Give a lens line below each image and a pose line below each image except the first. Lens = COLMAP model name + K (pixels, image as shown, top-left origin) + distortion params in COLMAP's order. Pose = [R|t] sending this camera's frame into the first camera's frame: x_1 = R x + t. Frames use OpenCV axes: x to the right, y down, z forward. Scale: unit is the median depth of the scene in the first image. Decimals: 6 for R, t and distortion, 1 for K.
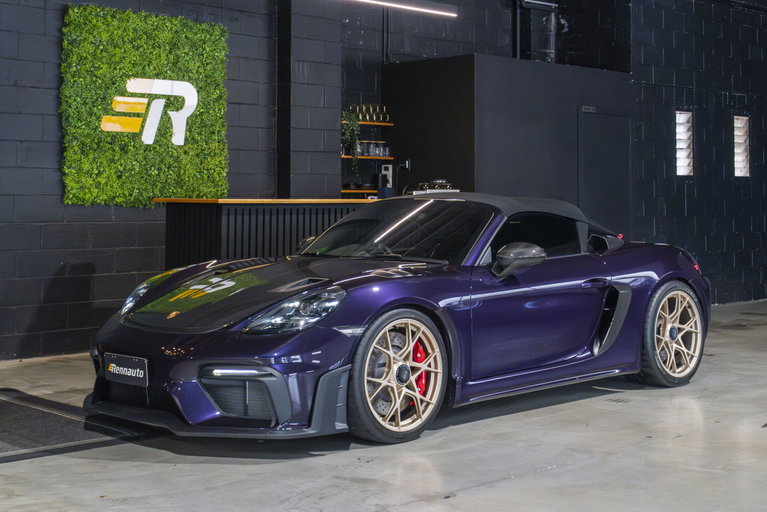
lens RADIAL K [[1154.9, 0, 406.0], [0, 1154.9, 173.1], [0, 0, 1]] dist [0.037601, 0.000000]
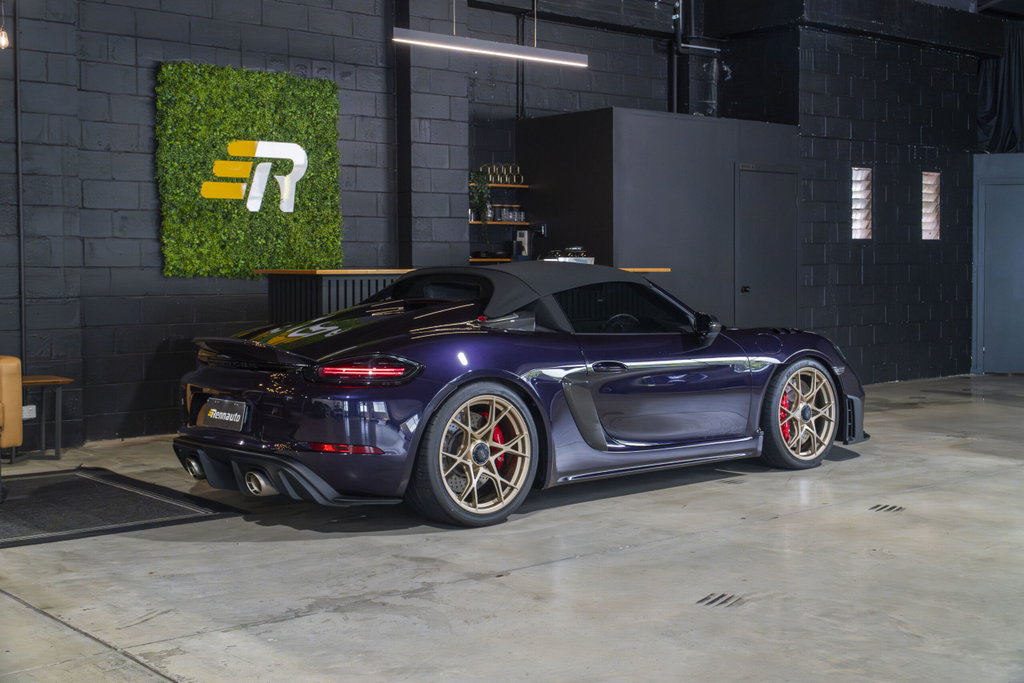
lens RADIAL K [[1291.2, 0, 536.4], [0, 1291.2, 337.9], [0, 0, 1]] dist [0.020726, 0.000000]
pose [[0.998293, -0.004524, -0.058231, 0.064460], [0.009018, 0.996978, 0.077158, -0.001703], [0.057706, -0.077551, 0.995317, -0.031783]]
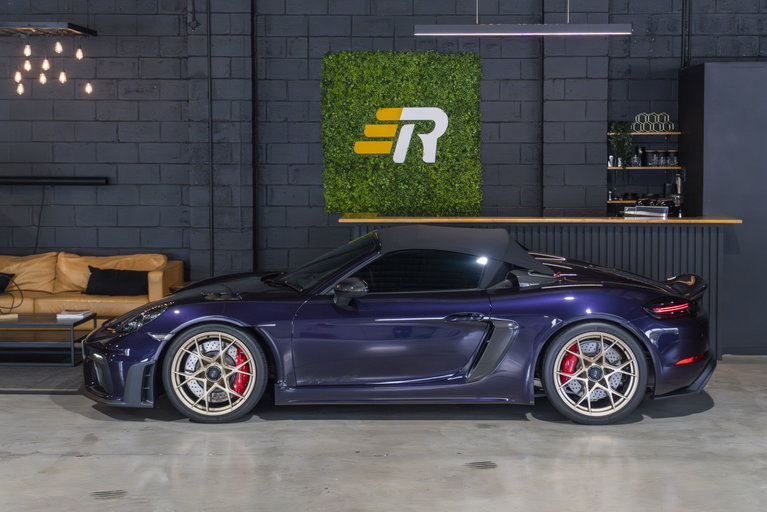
lens RADIAL K [[1291.9, 0, 406.8], [0, 1291.9, 226.3], [0, 0, 1]] dist [0.069108, 0.000000]
pose [[0.687280, 0.046439, -0.724907, 0.744047], [0.019115, 0.996453, 0.081957, -0.068505], [0.726141, -0.070184, 0.683954, 0.093822]]
